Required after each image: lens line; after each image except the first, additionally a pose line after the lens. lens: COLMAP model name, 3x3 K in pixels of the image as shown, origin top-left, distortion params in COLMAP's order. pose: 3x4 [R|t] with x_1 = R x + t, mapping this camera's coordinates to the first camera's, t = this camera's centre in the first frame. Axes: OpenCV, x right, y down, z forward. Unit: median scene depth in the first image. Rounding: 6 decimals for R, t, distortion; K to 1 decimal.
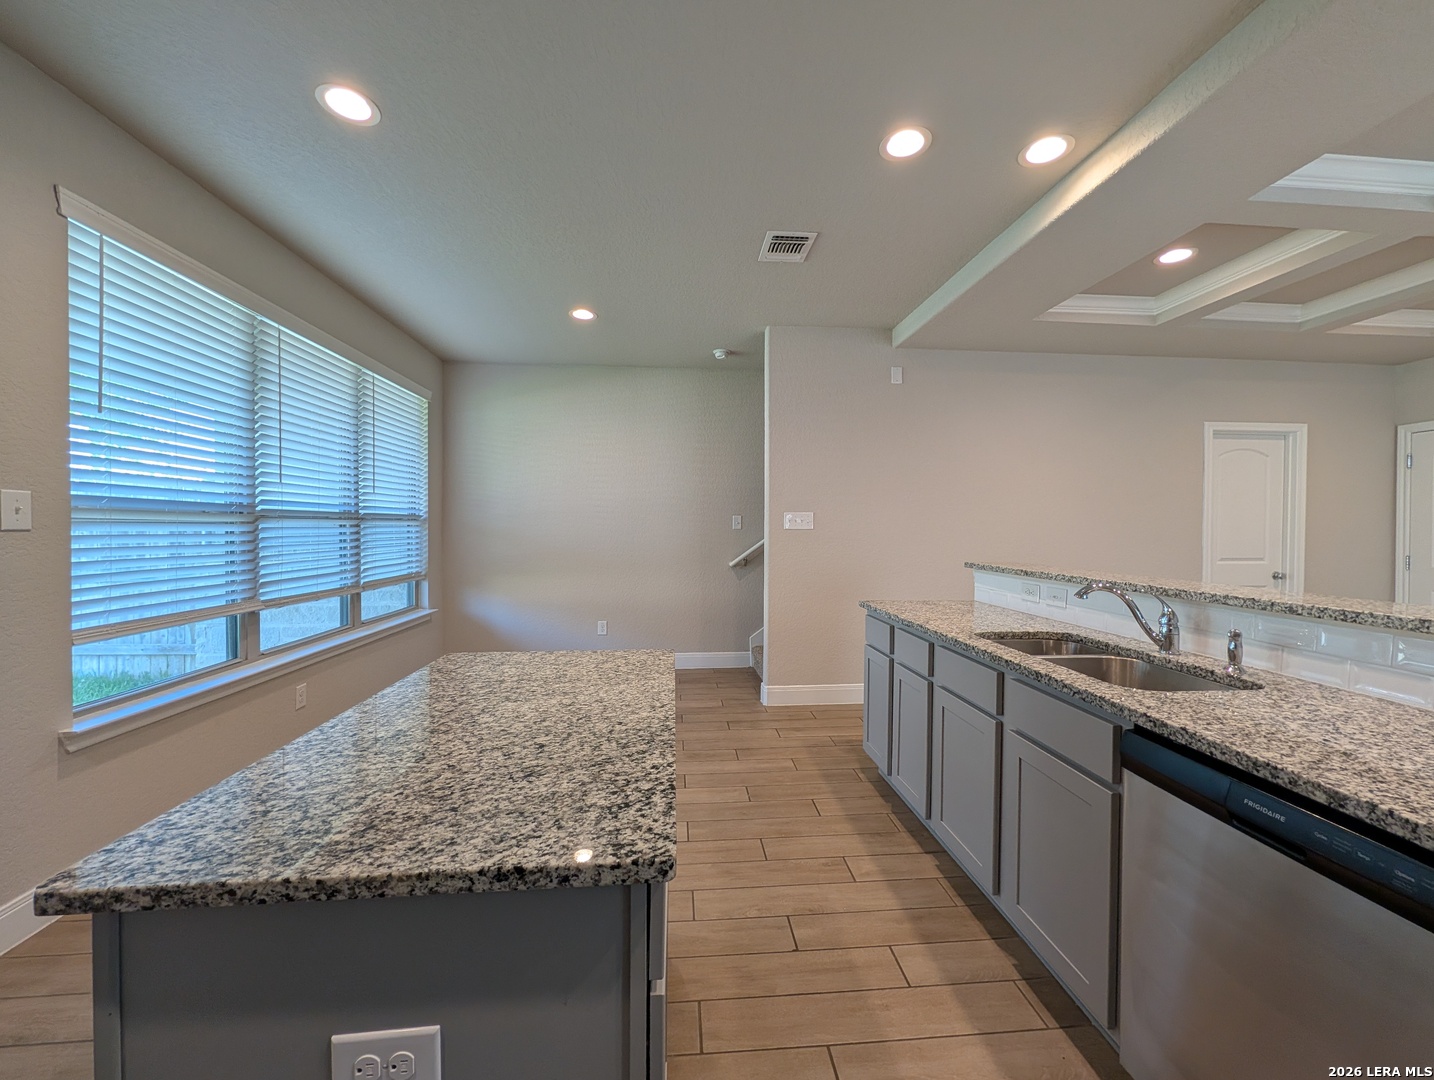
lens RADIAL K [[552.1, 0, 718.2], [0, 552.1, 533.5], [0, 0, 1]] dist [0.002070, 0.000129]
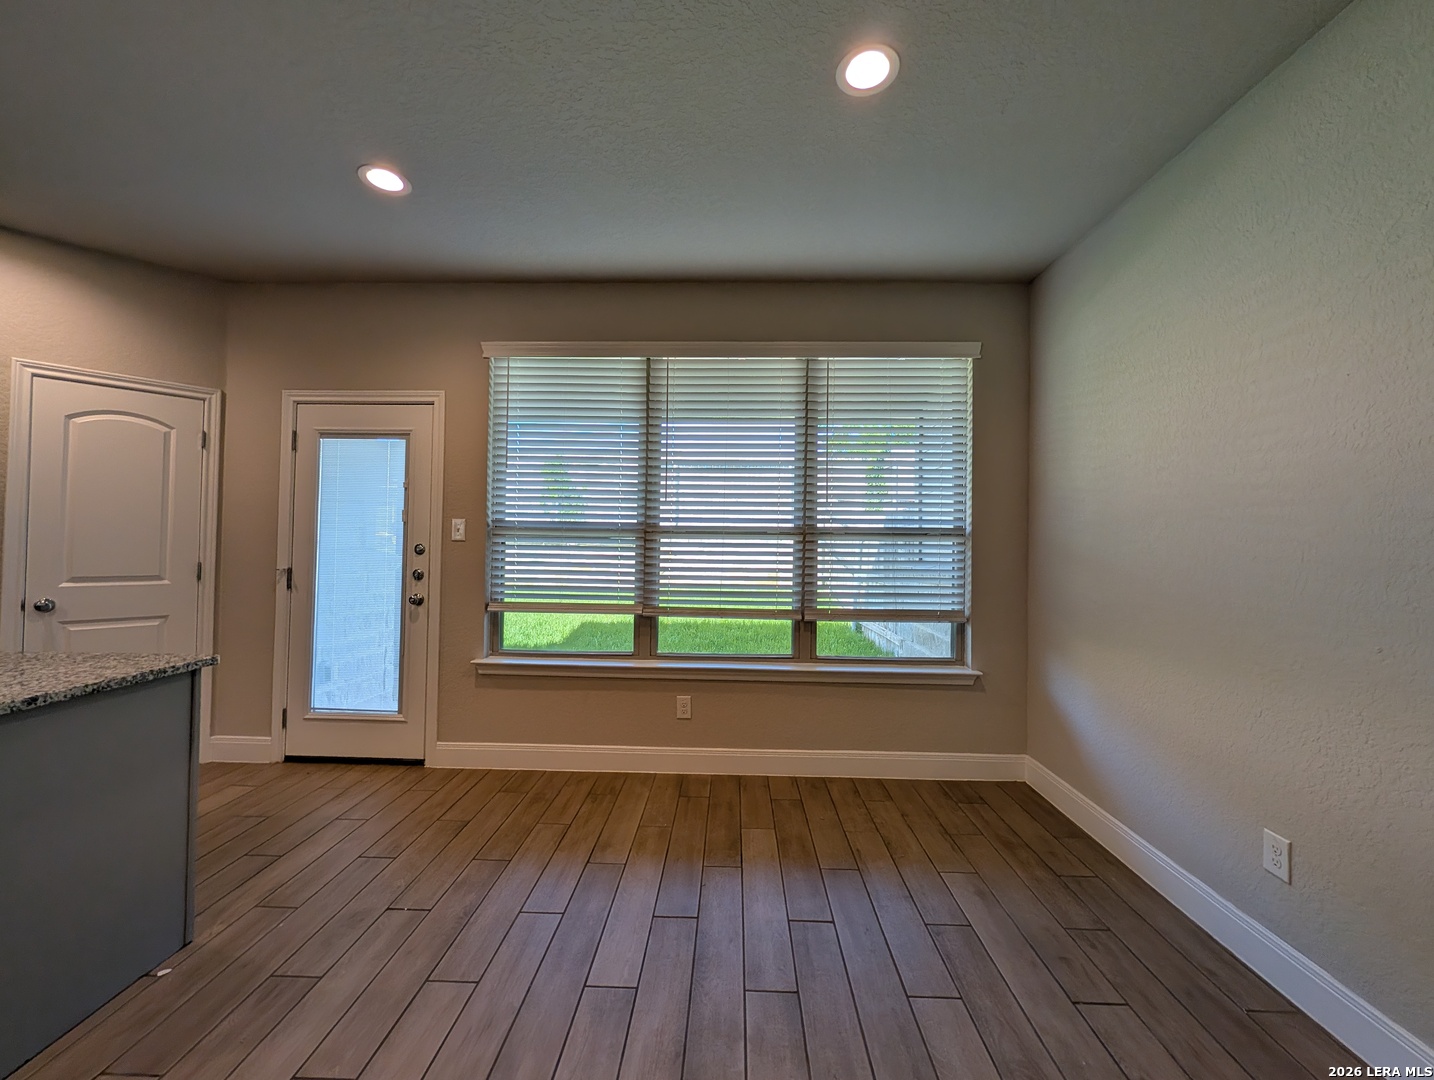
lens RADIAL K [[545.8, 0, 719.6], [0, 545.8, 536.0], [0, 0, 1]] dist [-0.001535, -0.000090]
pose [[-0.104923, -0.019491, -0.994289, 0.182454], [-0.024781, 0.999549, -0.016979, -0.005431], [0.994172, 0.022858, -0.105358, 0.860160]]
